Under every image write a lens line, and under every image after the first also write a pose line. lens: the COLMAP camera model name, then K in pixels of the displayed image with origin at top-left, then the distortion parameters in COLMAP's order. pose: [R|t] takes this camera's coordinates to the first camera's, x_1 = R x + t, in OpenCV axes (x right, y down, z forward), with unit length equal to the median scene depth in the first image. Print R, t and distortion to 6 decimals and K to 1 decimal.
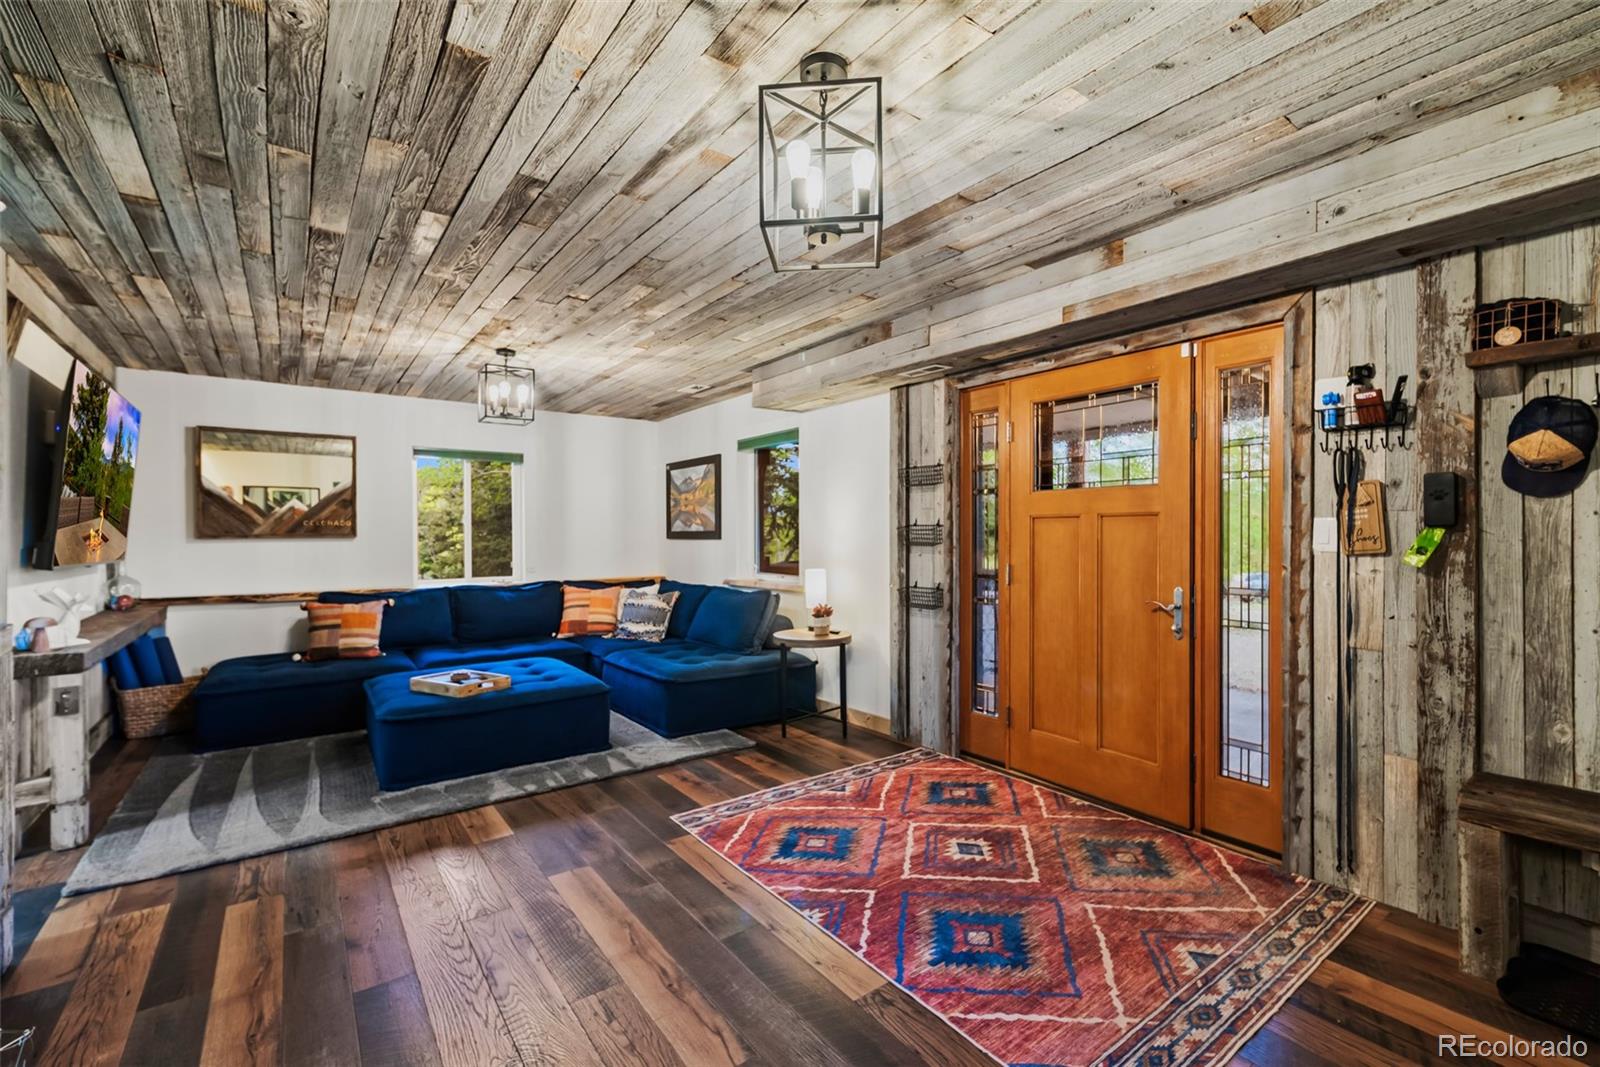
lens RADIAL K [[692.0, 0, 803.1], [0, 692.0, 536.0], [0, 0, 1]] dist [0.007943, 0.000123]
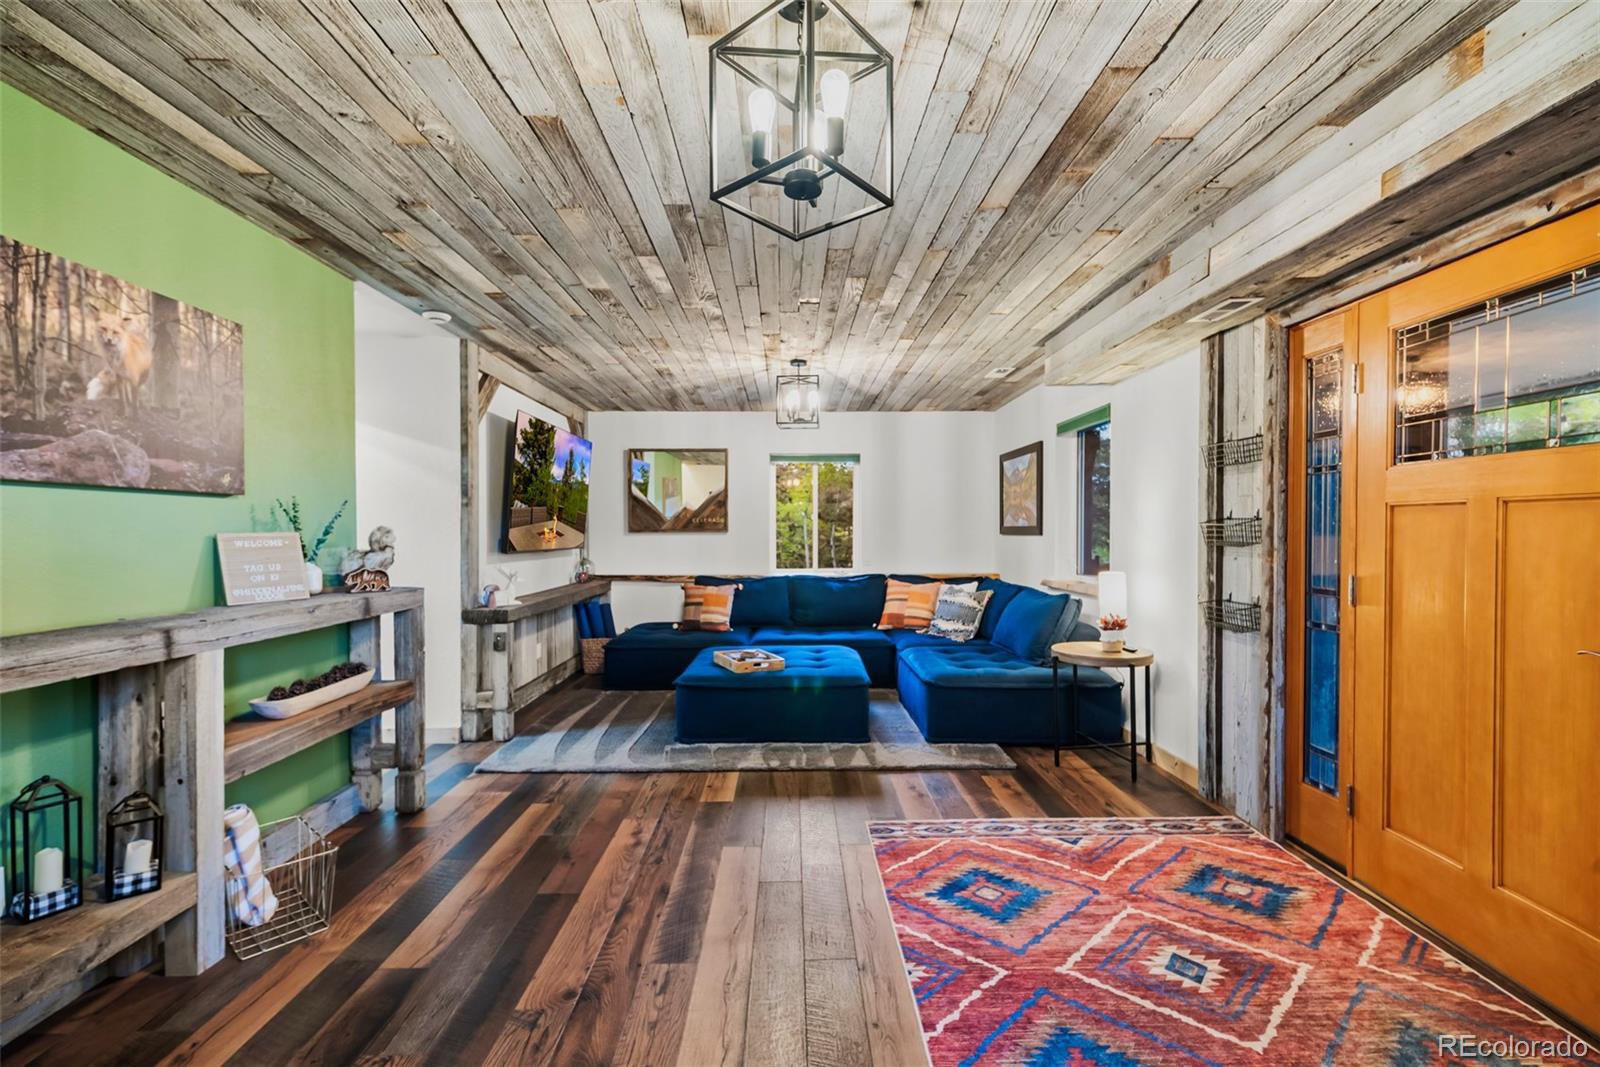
lens RADIAL K [[692.0, 0, 803.1], [0, 692.0, 536.0], [0, 0, 1]] dist [0.007943, 0.000123]
pose [[0.813706, 0.006969, -0.581235, 0.246141], [-0.002333, 0.999959, 0.008724, -0.002291], [0.581272, -0.005743, 0.813689, 0.133921]]
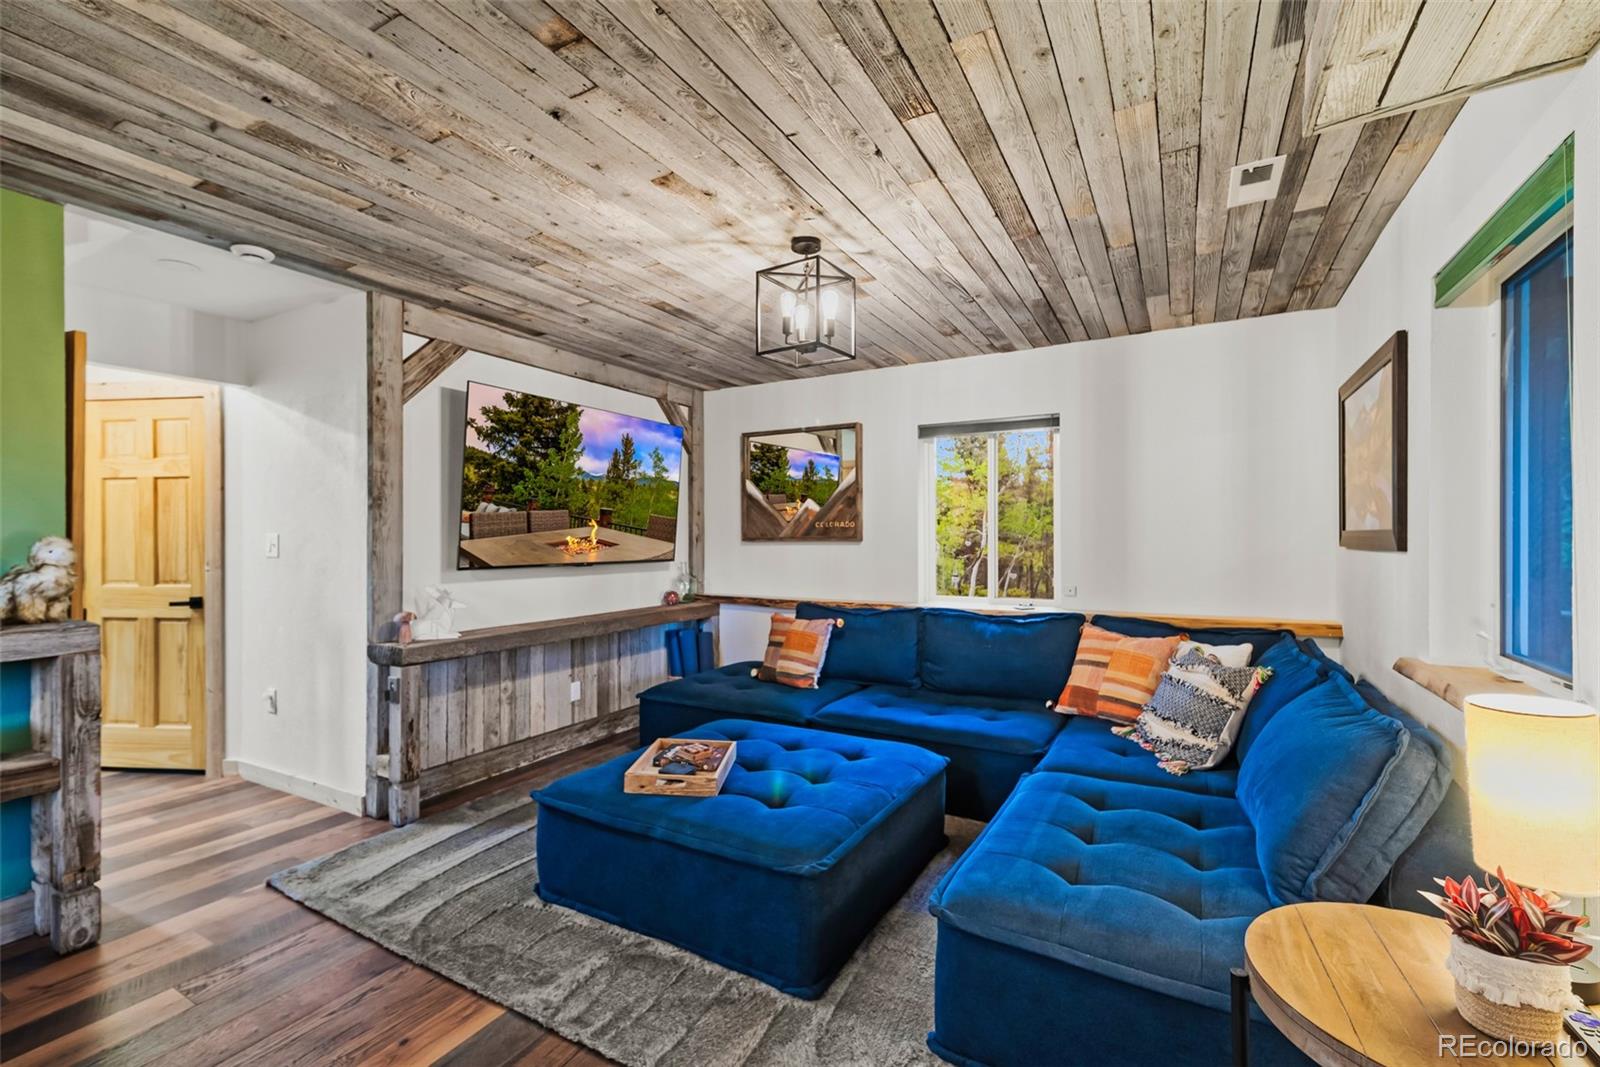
lens RADIAL K [[692.0, 0, 803.1], [0, 692.0, 536.0], [0, 0, 1]] dist [0.007943, 0.000123]
pose [[0.412496, 0.000640, -0.910959, 0.156709], [-0.000419, 1.000000, 0.000513, -0.006441], [0.910959, 0.000170, 0.412496, 0.858123]]
